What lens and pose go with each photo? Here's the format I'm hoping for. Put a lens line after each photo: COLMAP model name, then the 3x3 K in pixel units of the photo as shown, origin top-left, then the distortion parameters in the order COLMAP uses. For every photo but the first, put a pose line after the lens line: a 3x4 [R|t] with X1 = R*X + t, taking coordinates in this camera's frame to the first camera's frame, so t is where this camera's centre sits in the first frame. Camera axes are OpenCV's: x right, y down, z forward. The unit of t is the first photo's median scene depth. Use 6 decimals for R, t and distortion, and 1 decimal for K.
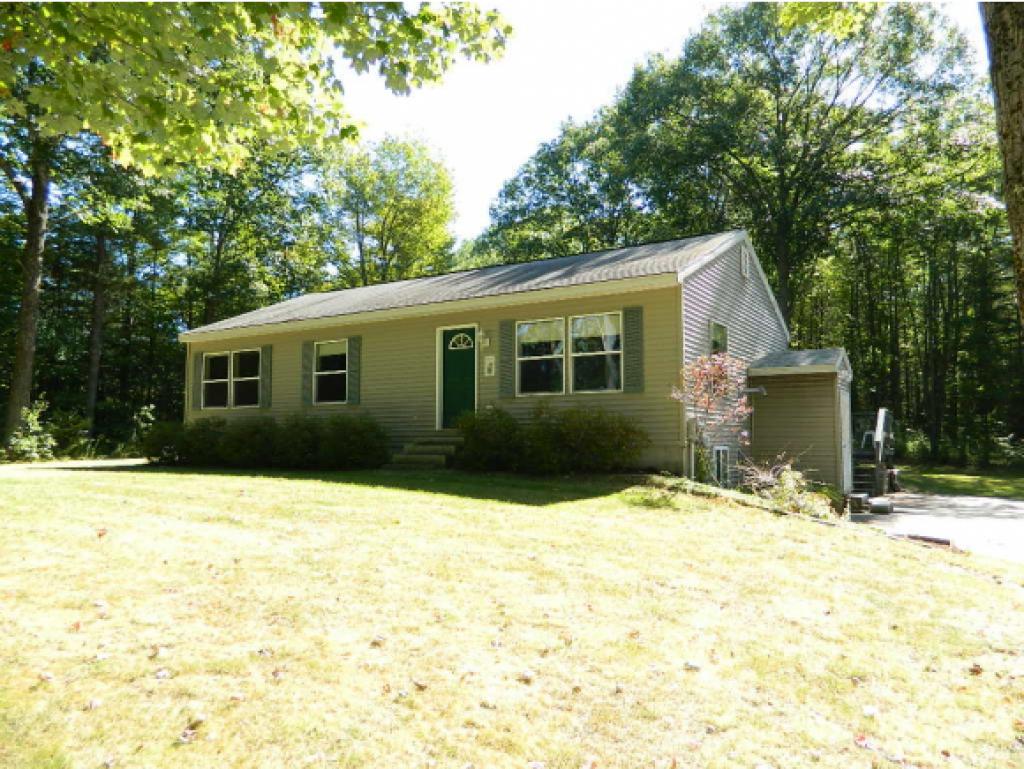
lens RADIAL K [[786.3, 0, 510.0], [0, 786.3, 383.9], [0, 0, 1]] dist [0.003693, 0.000451]
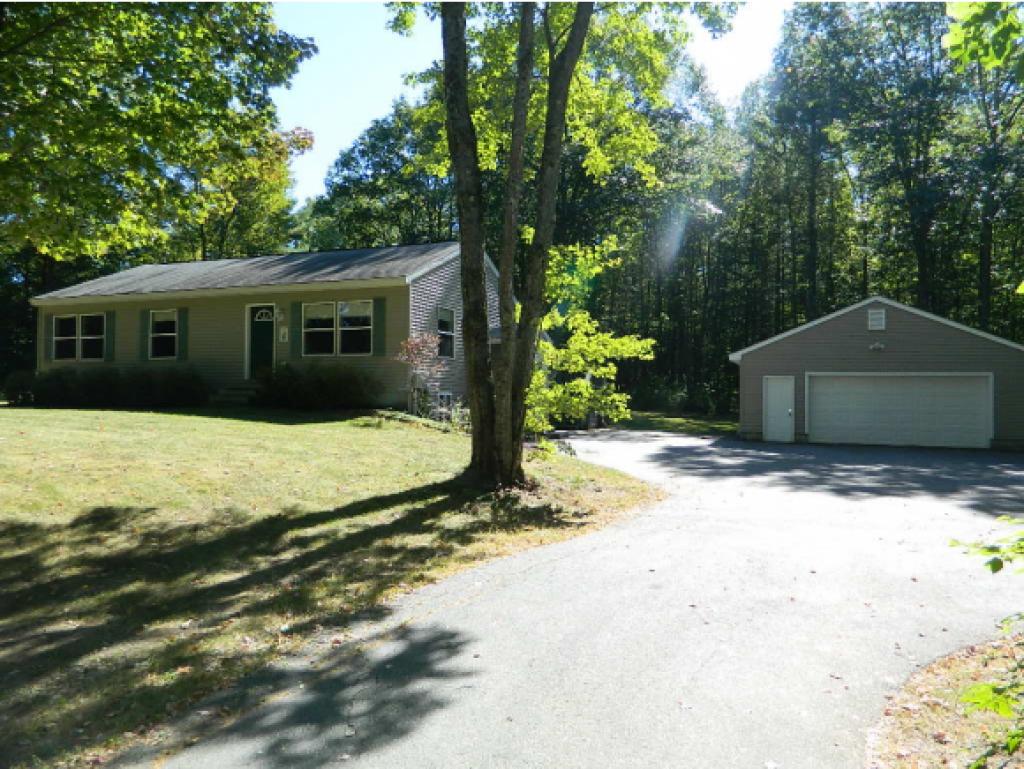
lens RADIAL K [[784.7, 0, 515.0], [0, 784.7, 385.2], [0, 0, 1]] dist [0.011540, -0.003356]
pose [[0.983425, 0.009120, 0.181086, 0.115949], [-0.020503, 0.997922, 0.061090, -0.023873], [-0.180152, -0.063790, 0.981568, -0.411990]]
